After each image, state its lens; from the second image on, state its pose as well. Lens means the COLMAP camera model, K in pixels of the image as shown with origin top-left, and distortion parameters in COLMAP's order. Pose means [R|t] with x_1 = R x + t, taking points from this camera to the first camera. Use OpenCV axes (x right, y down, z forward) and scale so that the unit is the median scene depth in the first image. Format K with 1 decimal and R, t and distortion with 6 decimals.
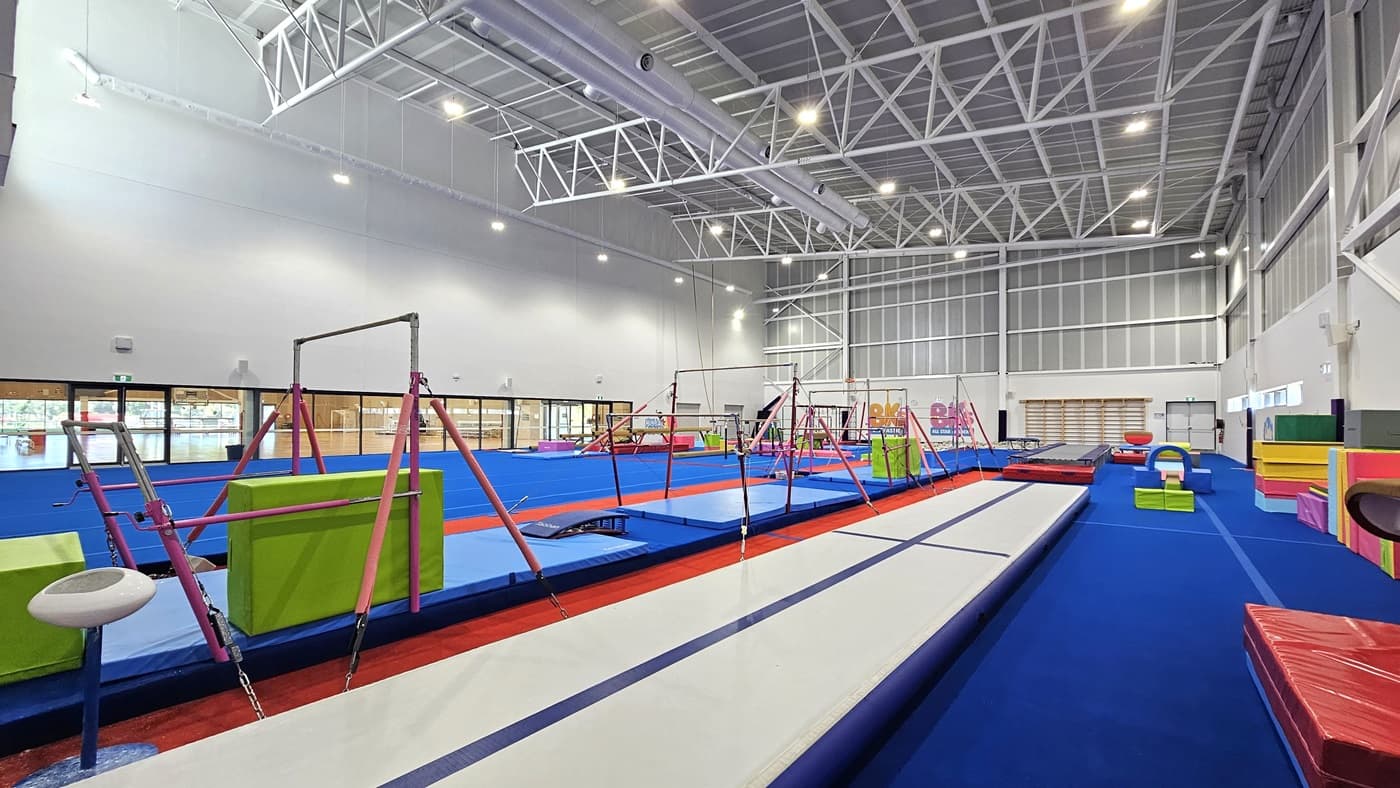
lens RADIAL K [[573.9, 0, 697.8], [0, 573.9, 411.8], [0, 0, 1]] dist [-0.001579, -0.000809]
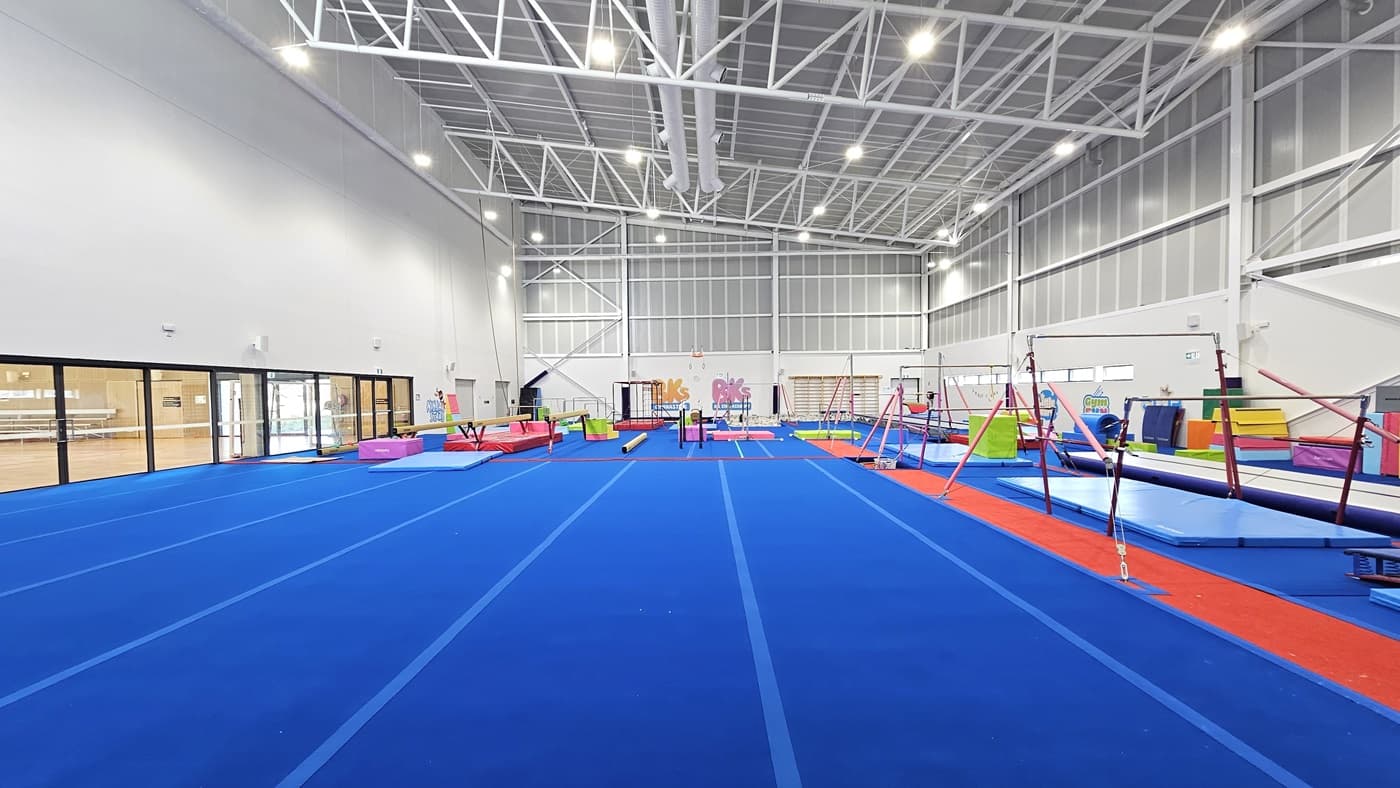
lens RADIAL K [[569.2, 0, 697.7], [0, 569.2, 410.9], [0, 0, 1]] dist [-0.004921, -0.000522]
pose [[0.799563, -0.031779, 0.599741, -0.248517], [0.007784, 0.999064, 0.042560, -0.002188], [-0.600532, -0.029361, 0.799061, 0.218818]]
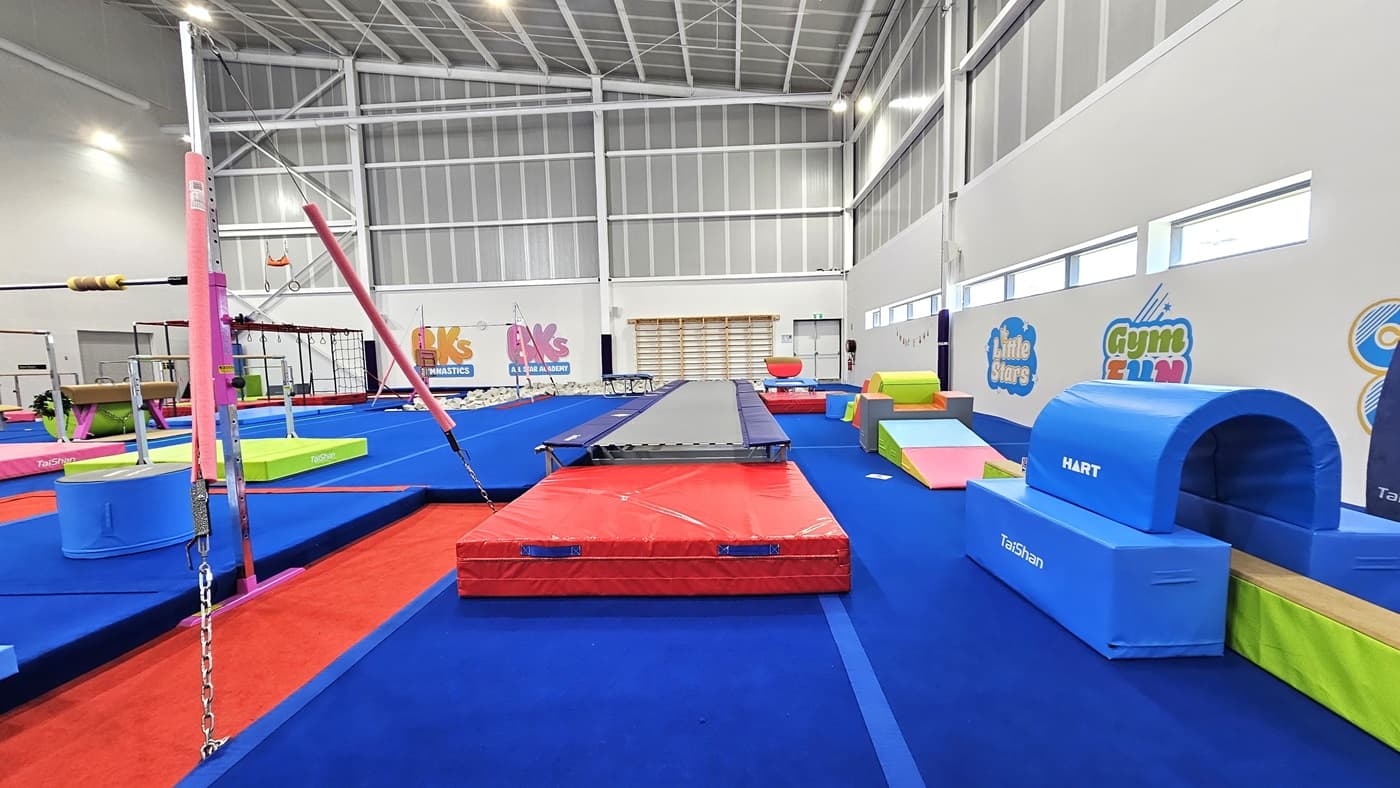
lens RADIAL K [[573.9, 0, 697.8], [0, 573.9, 411.8], [0, 0, 1]] dist [-0.001579, -0.000809]
pose [[0.821263, -0.077890, 0.565208, 0.230674], [0.020052, 0.993966, 0.107841, 0.017260], [-0.570197, -0.077232, 0.817869, 0.377553]]
